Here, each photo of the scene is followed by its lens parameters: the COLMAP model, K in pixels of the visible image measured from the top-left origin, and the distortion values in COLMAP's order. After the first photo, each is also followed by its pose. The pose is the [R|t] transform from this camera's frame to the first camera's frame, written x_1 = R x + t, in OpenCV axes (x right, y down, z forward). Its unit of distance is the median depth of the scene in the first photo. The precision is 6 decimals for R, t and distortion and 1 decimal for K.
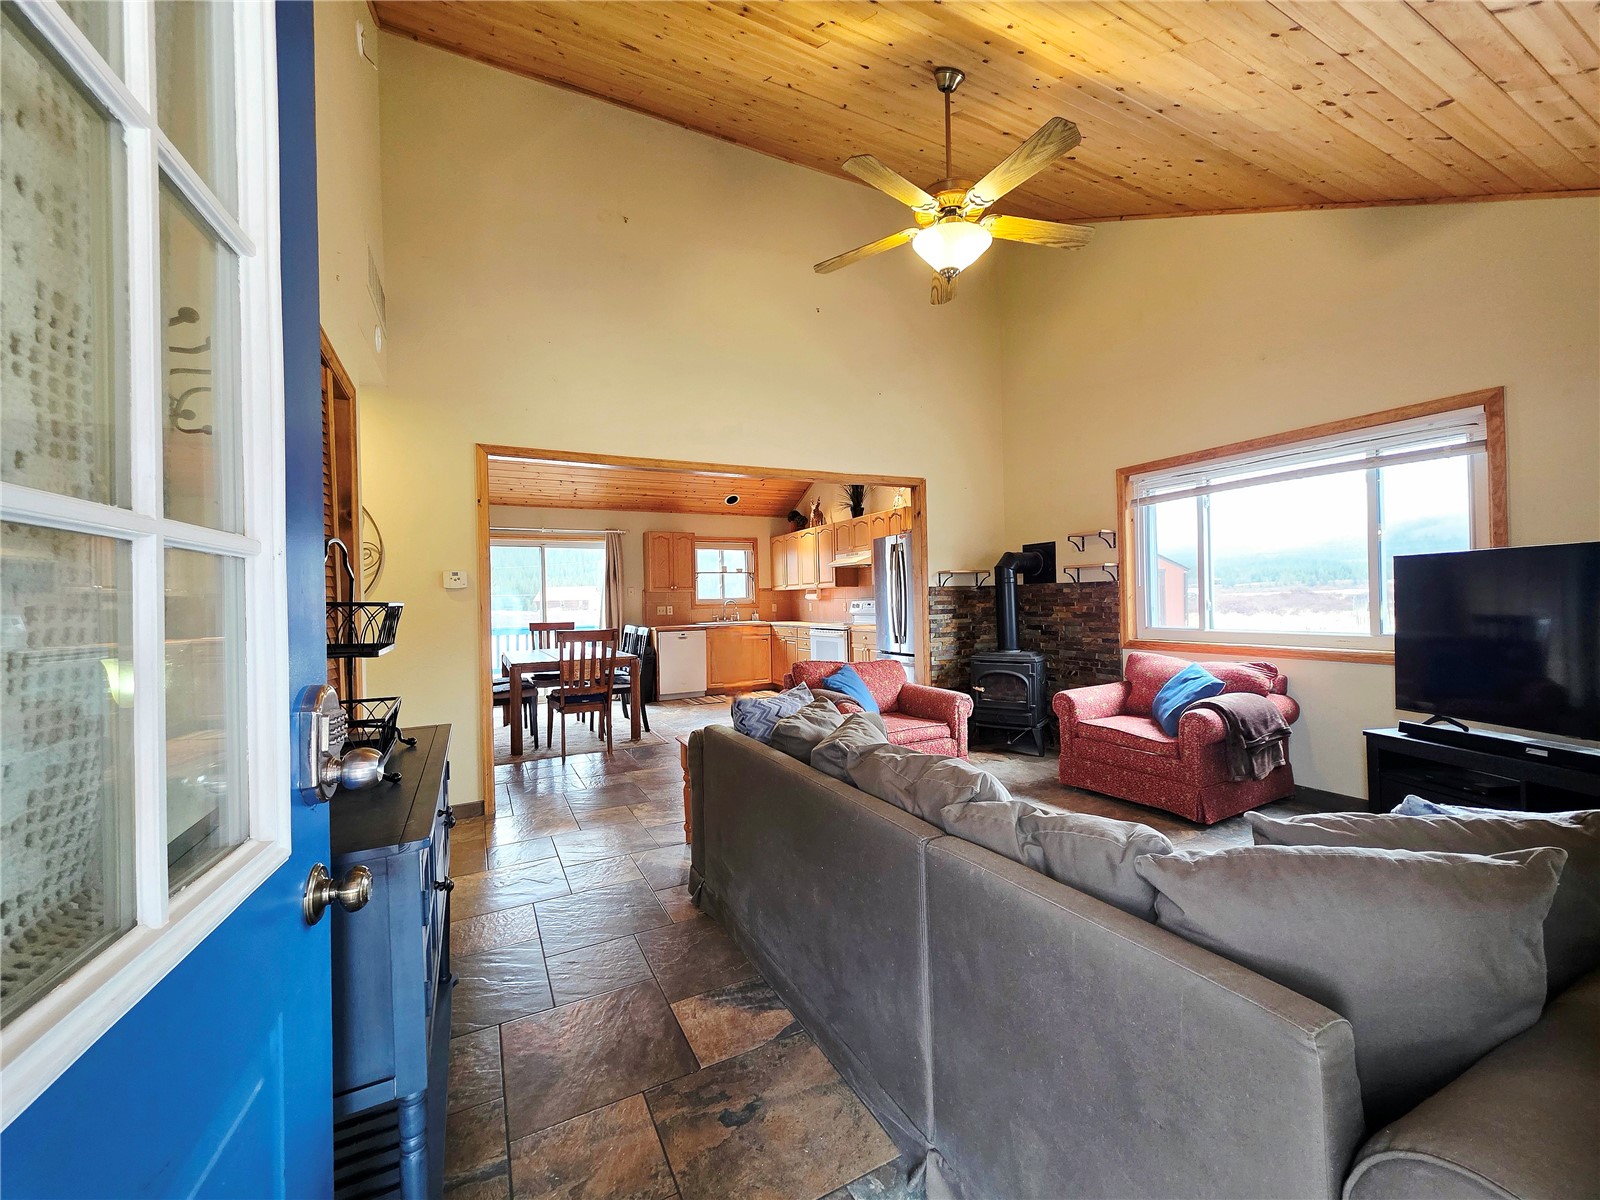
lens RADIAL K [[636.6, 0, 795.2], [0, 636.6, 599.2], [0, 0, 1]] dist [0.004280, -0.000108]
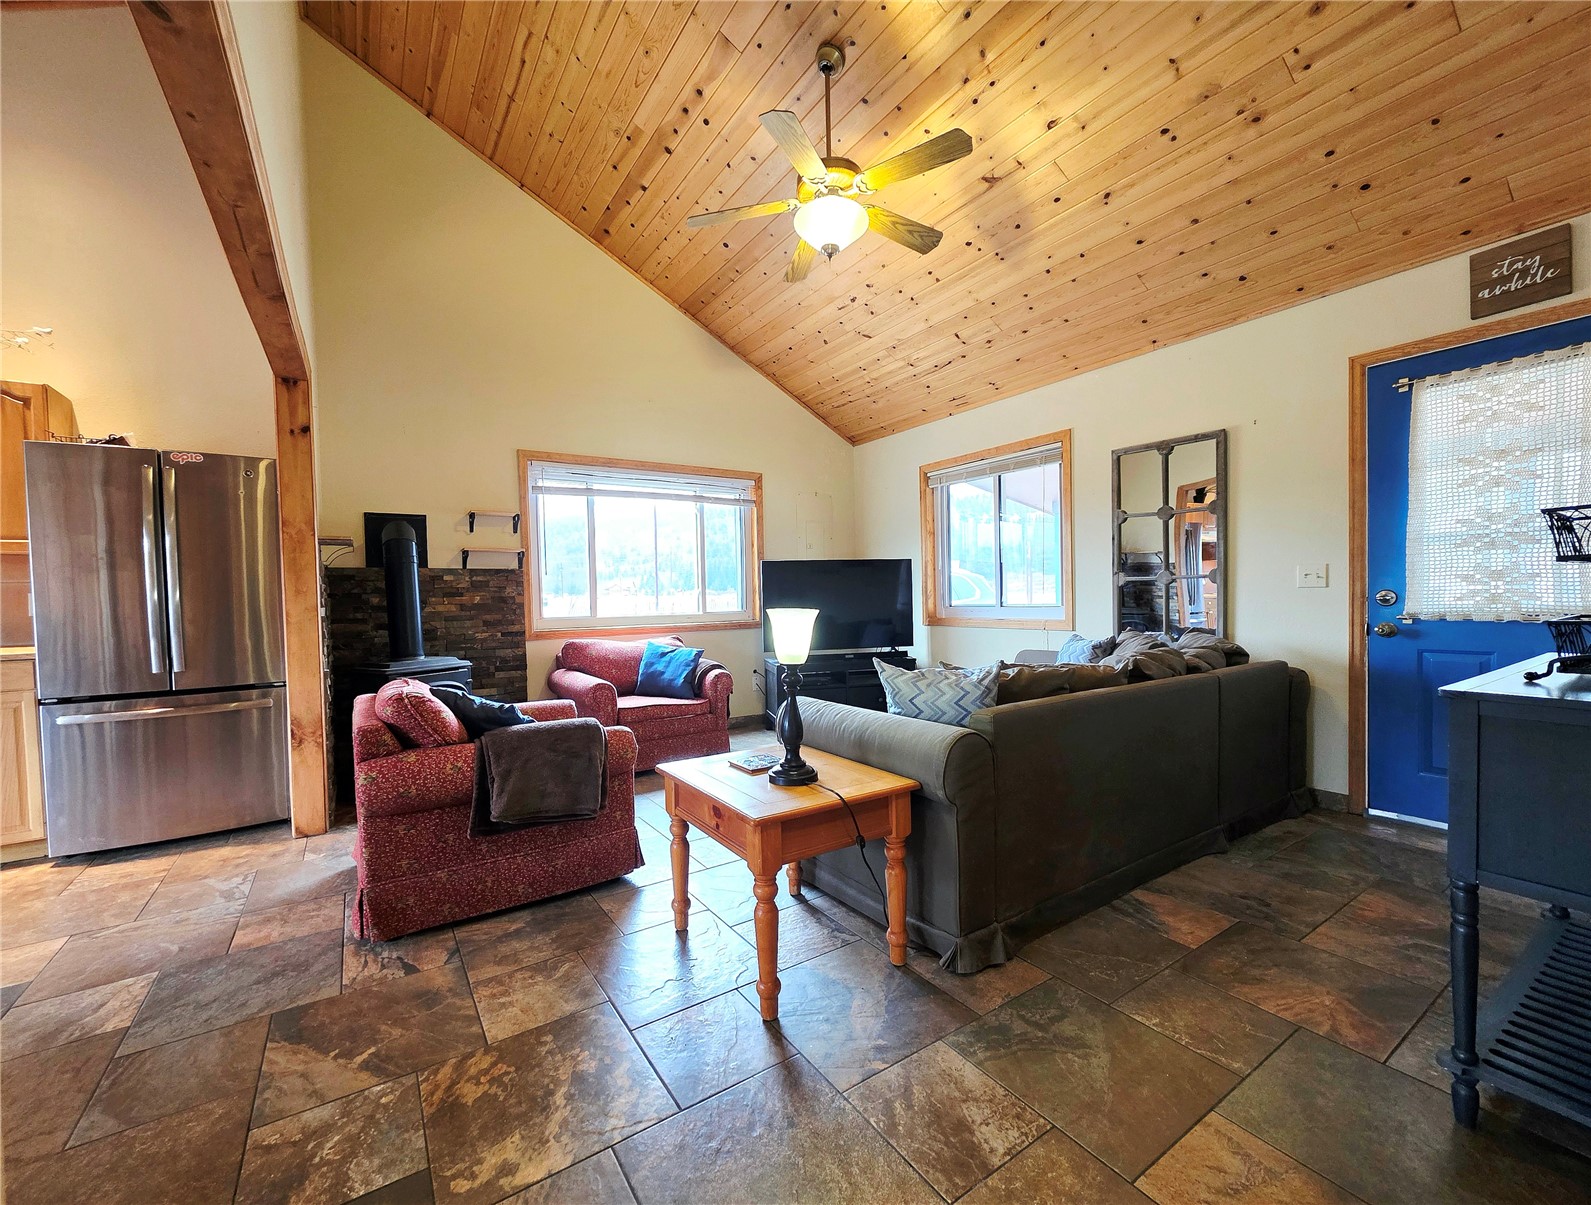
lens RADIAL K [[645.9, 0, 770.0], [0, 645.9, 613.9], [0, 0, 1]] dist [-0.000282, 0.000557]
pose [[-0.095979, -0.004000, 0.995375, -0.414004], [0.021428, 0.999752, 0.006084, 0.034241], [-0.995153, 0.021912, -0.095870, 0.637140]]
